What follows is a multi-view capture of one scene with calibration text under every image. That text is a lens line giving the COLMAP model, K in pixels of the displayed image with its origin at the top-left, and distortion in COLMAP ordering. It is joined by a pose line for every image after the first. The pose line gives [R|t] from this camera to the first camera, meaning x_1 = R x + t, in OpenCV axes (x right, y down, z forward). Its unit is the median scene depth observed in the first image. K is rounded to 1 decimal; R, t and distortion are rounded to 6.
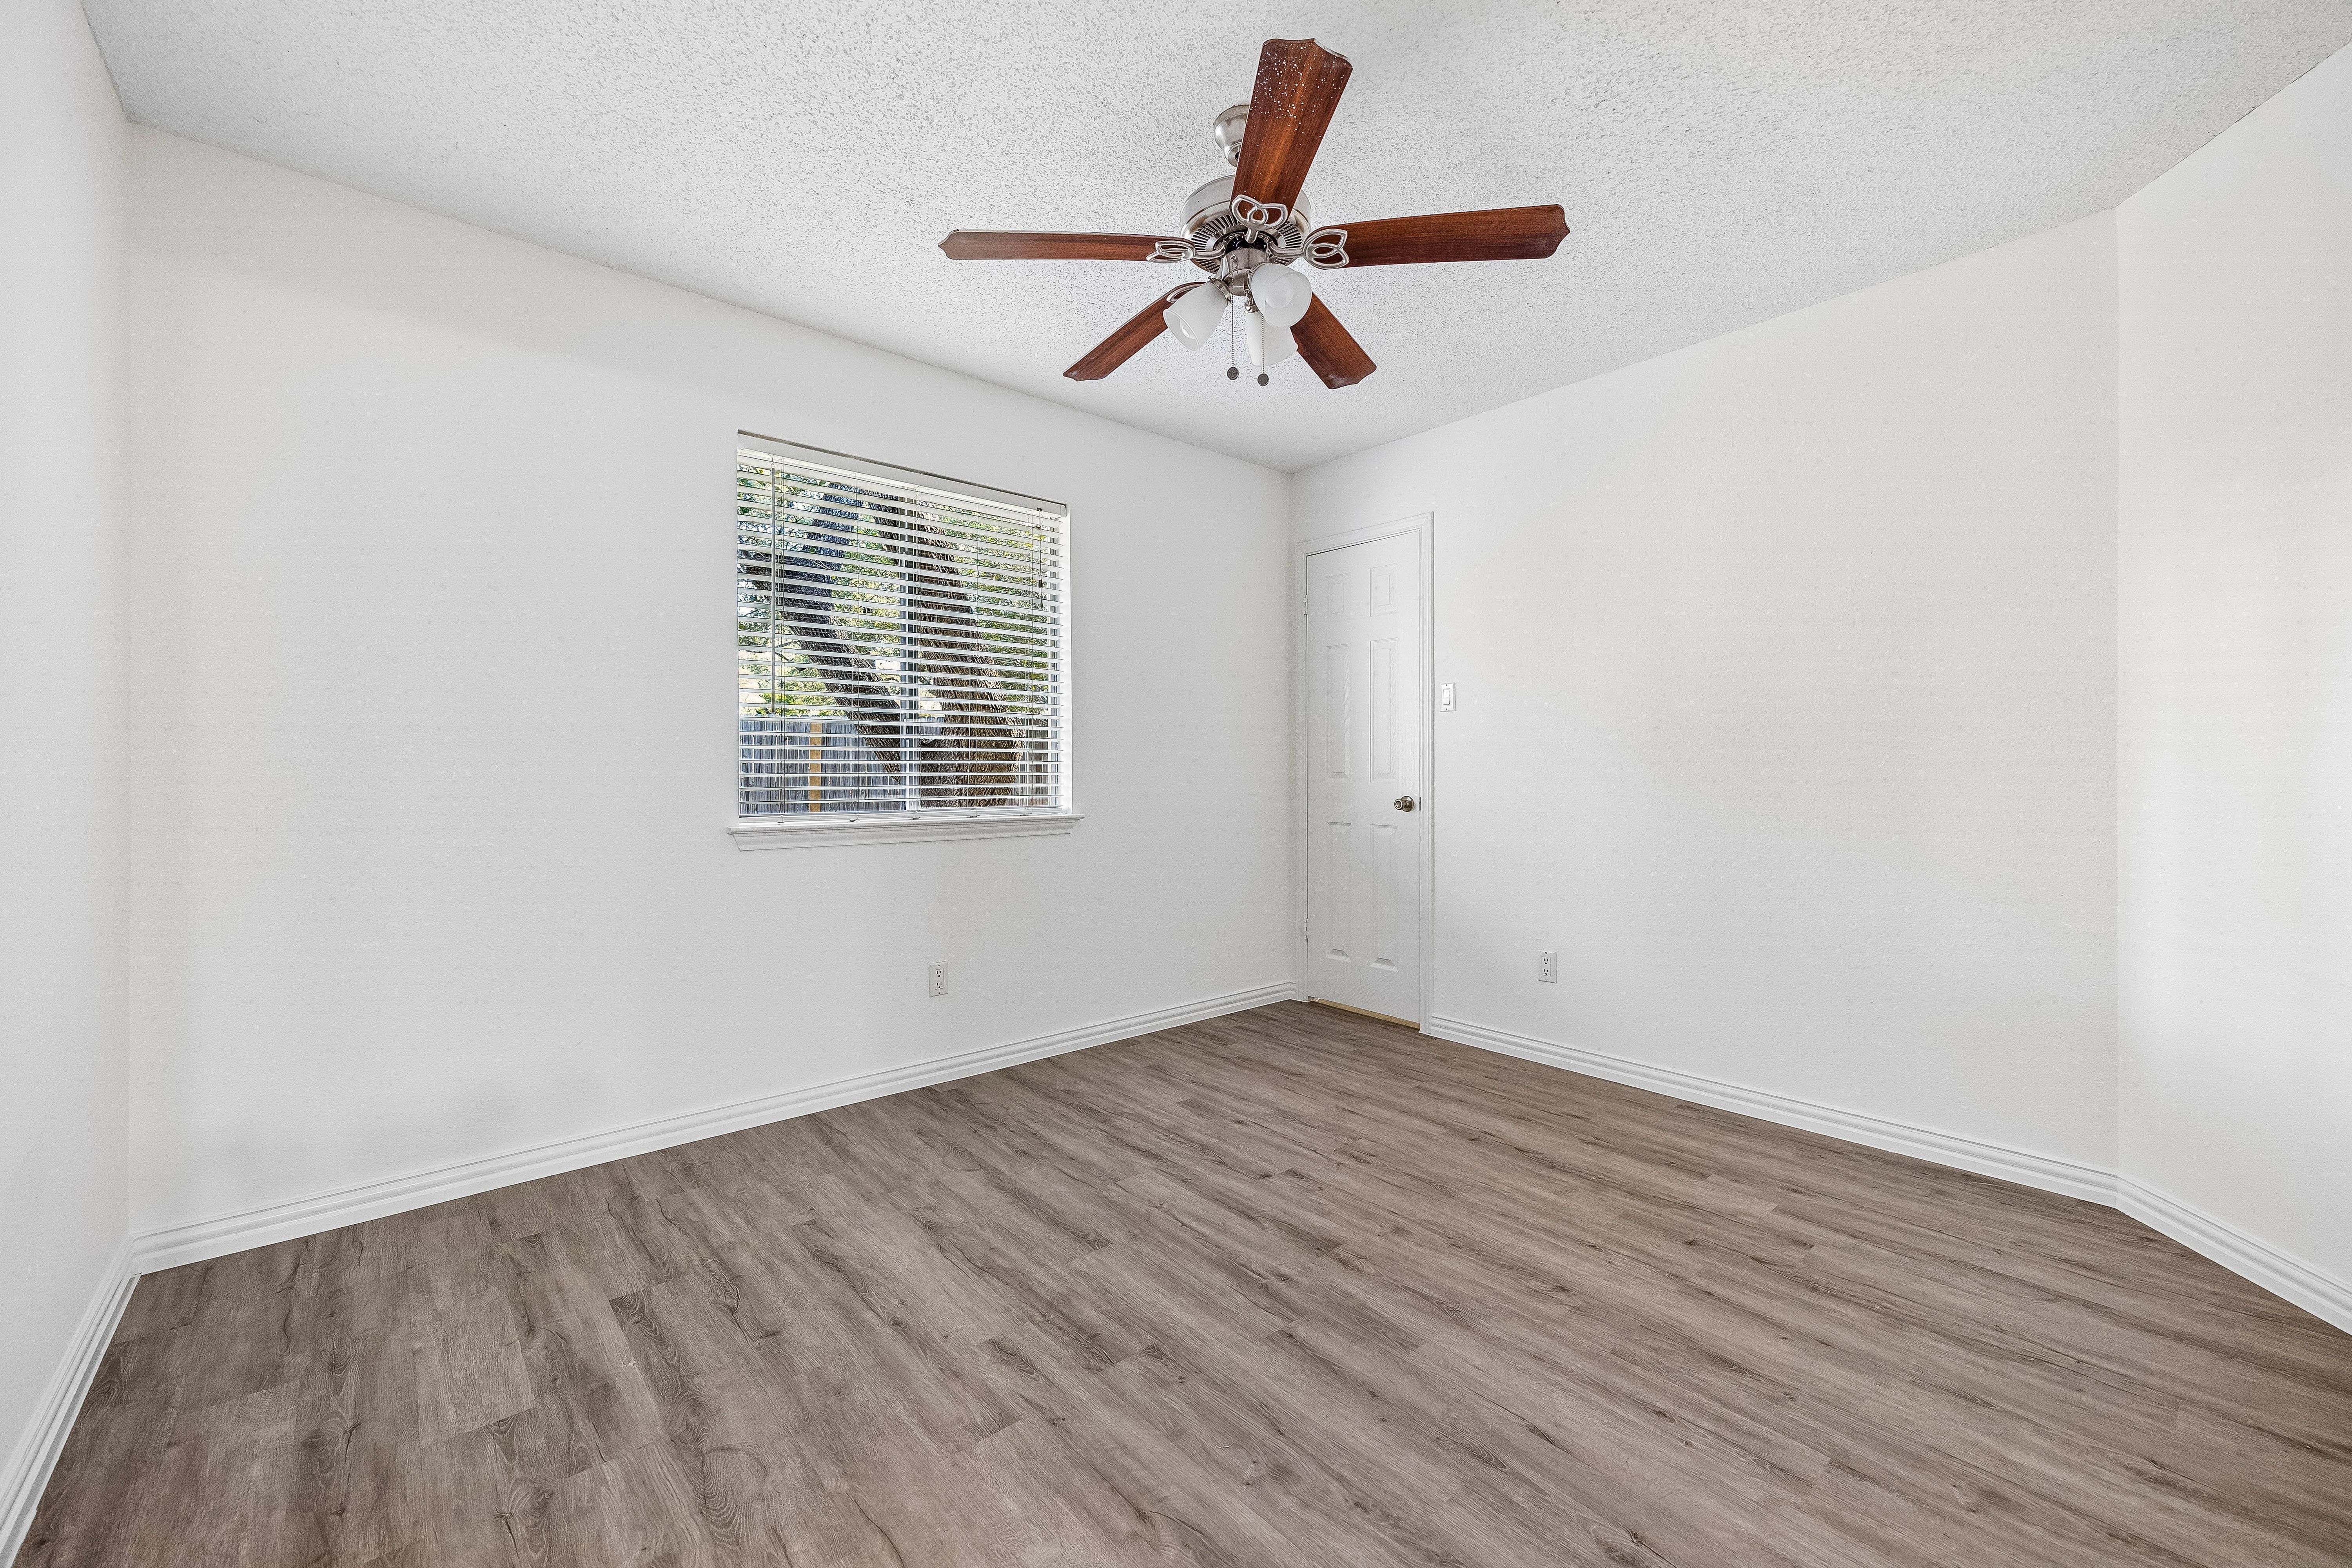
lens RADIAL K [[931.7, 0, 1157.8], [0, 931.7, 783.4], [0, 0, 1]] dist [-0.000456, -0.000701]
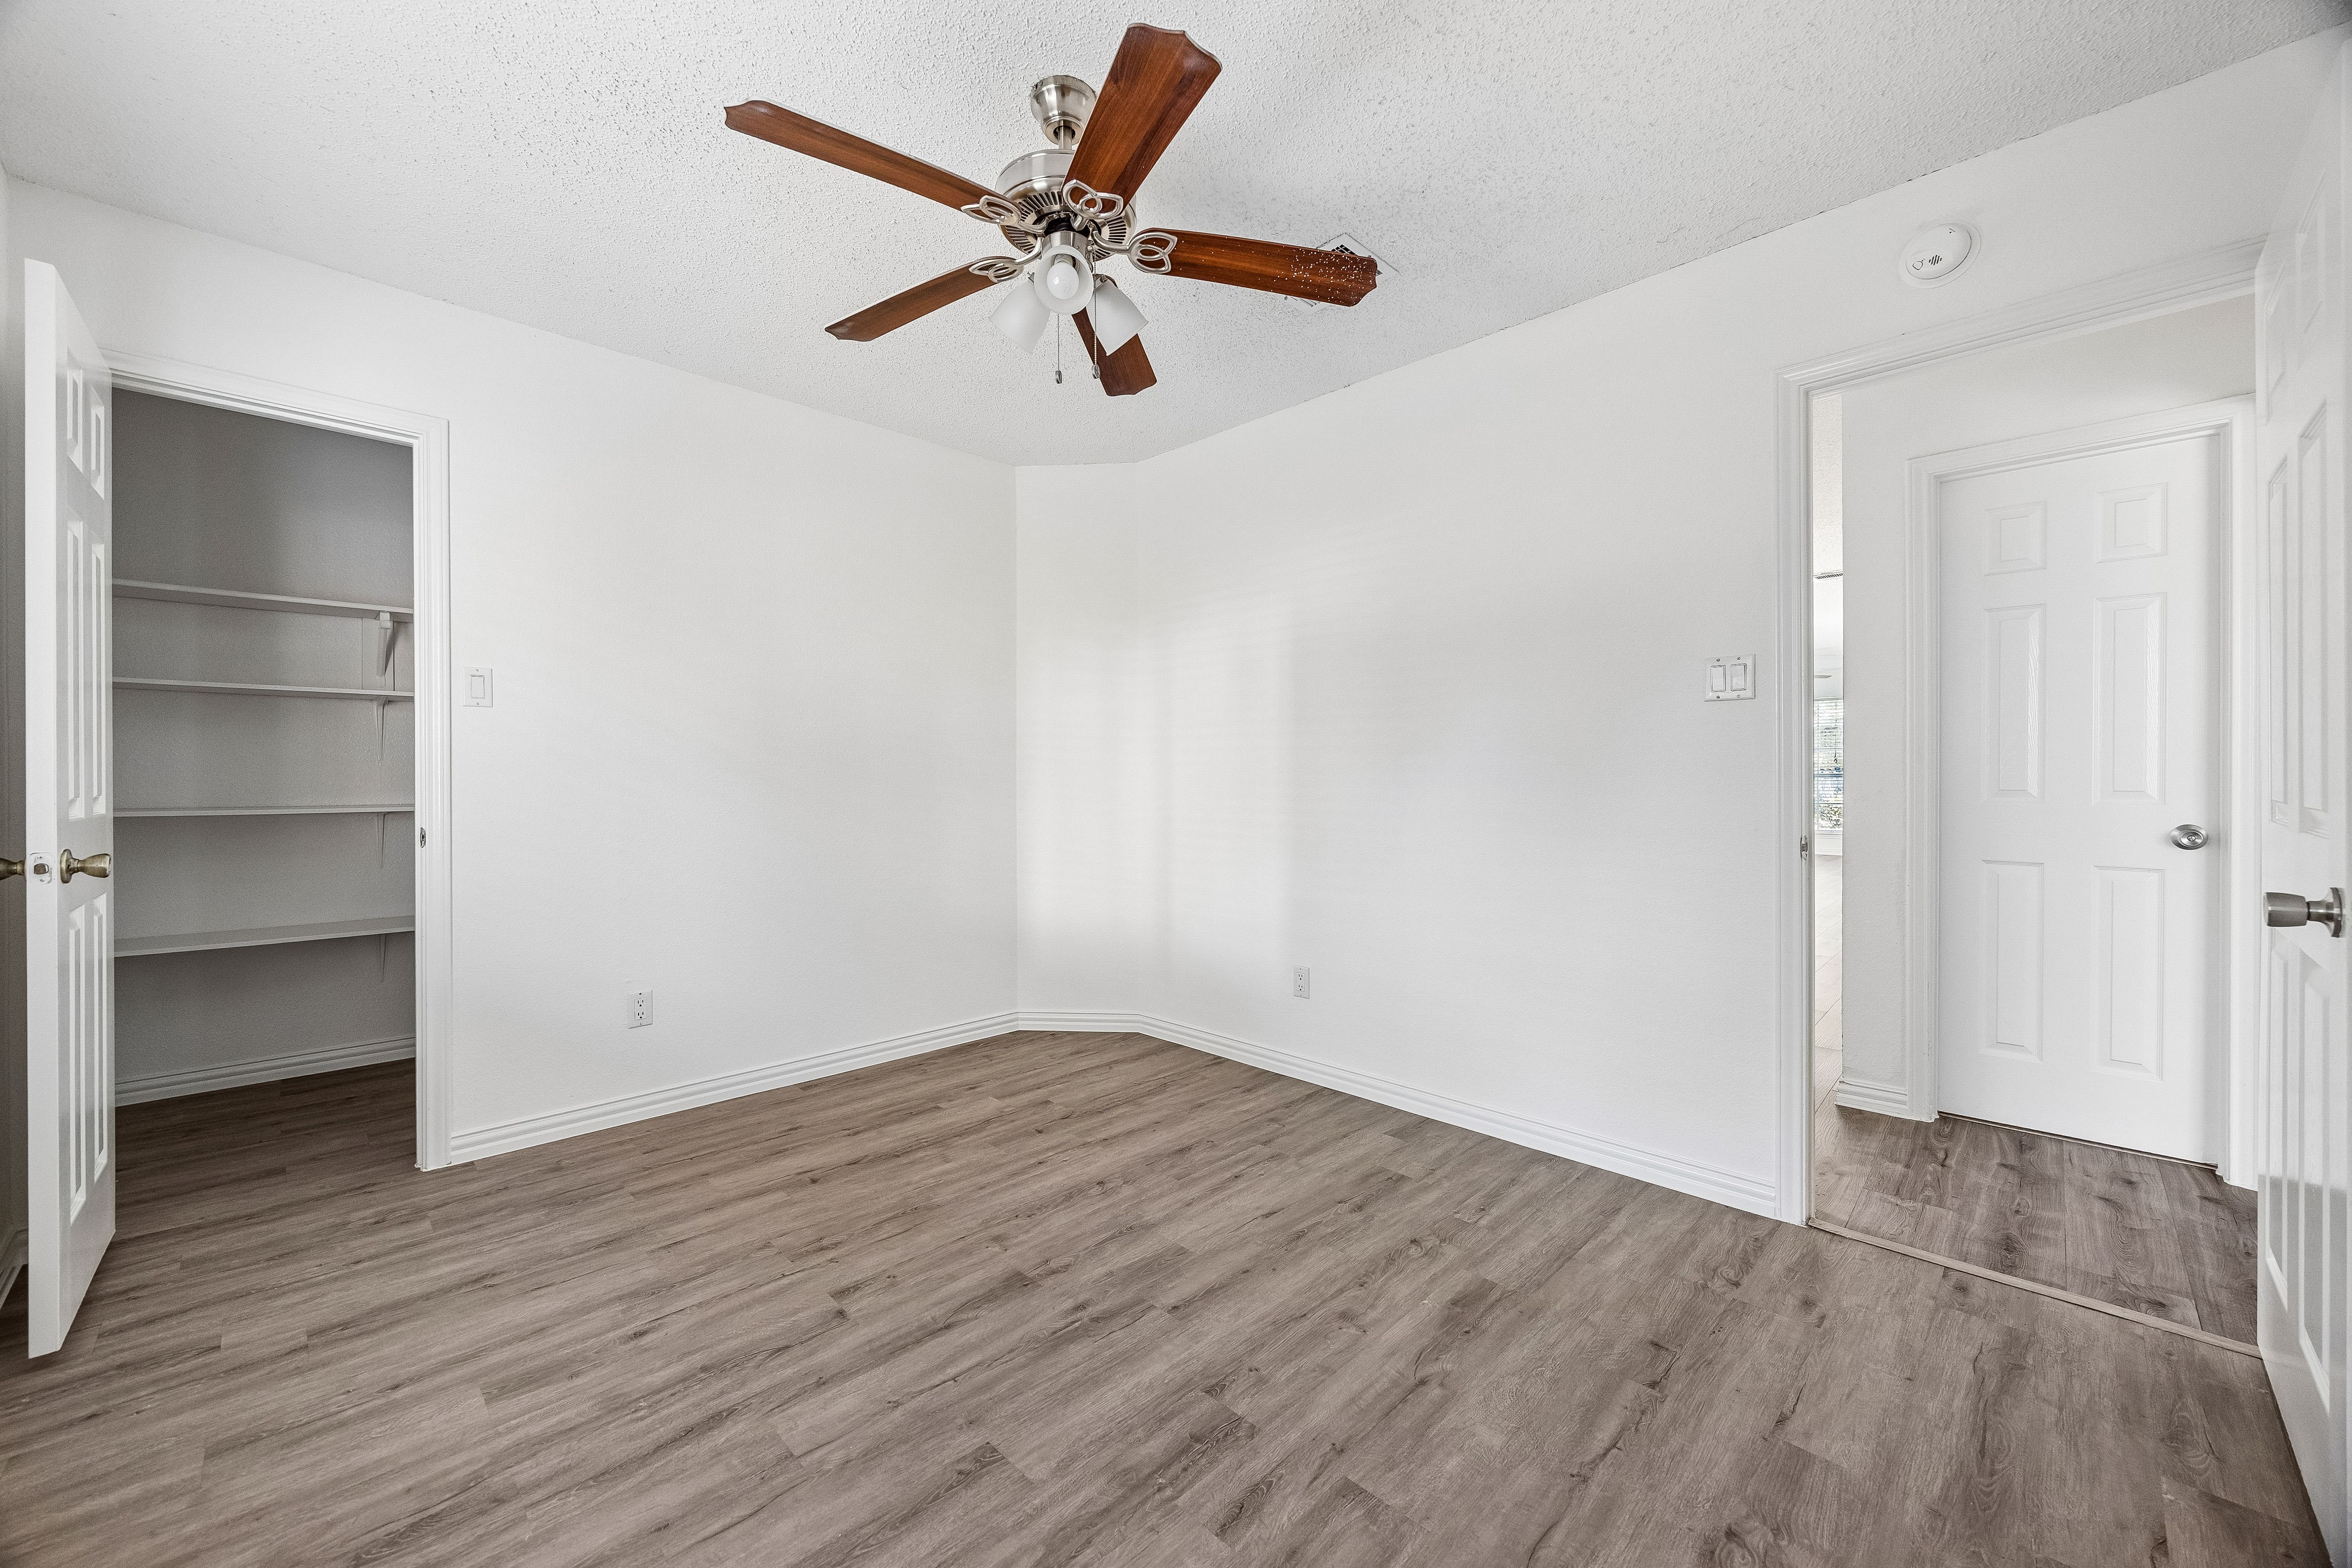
lens RADIAL K [[931.7, 0, 1163.1], [0, 931.7, 775.5], [0, 0, 1]] dist [-0.000456, -0.000701]
pose [[-0.100016, 0.000501, 0.994986, -0.717512], [0.012180, 0.999926, 0.000721, -0.023410], [-0.994911, 0.012191, -0.100015, 0.849820]]
